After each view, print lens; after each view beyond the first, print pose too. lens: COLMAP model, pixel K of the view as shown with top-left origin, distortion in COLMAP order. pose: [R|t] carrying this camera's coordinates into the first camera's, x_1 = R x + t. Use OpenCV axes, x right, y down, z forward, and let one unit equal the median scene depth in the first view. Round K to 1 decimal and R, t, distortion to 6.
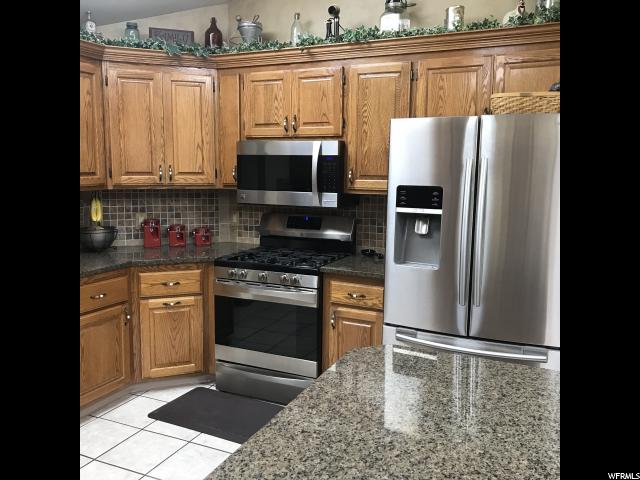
lens RADIAL K [[530.9, 0, 321.5], [0, 530.9, 237.4], [0, 0, 1]] dist [0.010070, -0.048032]
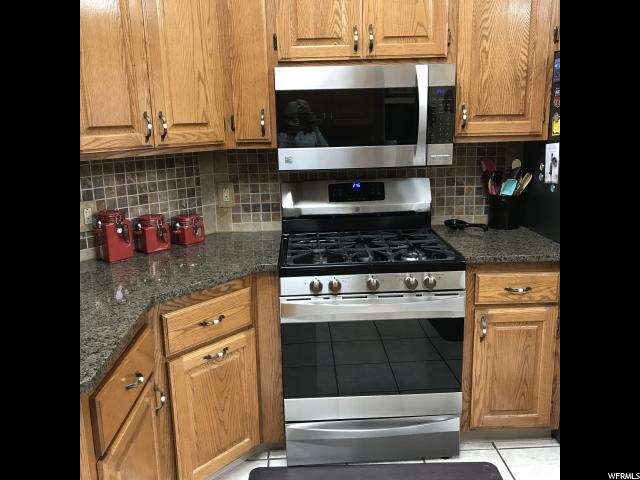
lens RADIAL K [[530.9, 0, 317.6], [0, 530.9, 240.7], [0, 0, 1]] dist [0.010070, -0.048032]
pose [[0.896000, -0.134961, 0.423048, -0.403063], [0.095018, 0.988899, 0.114235, -0.051472], [-0.433769, -0.062158, 0.898877, 0.431538]]
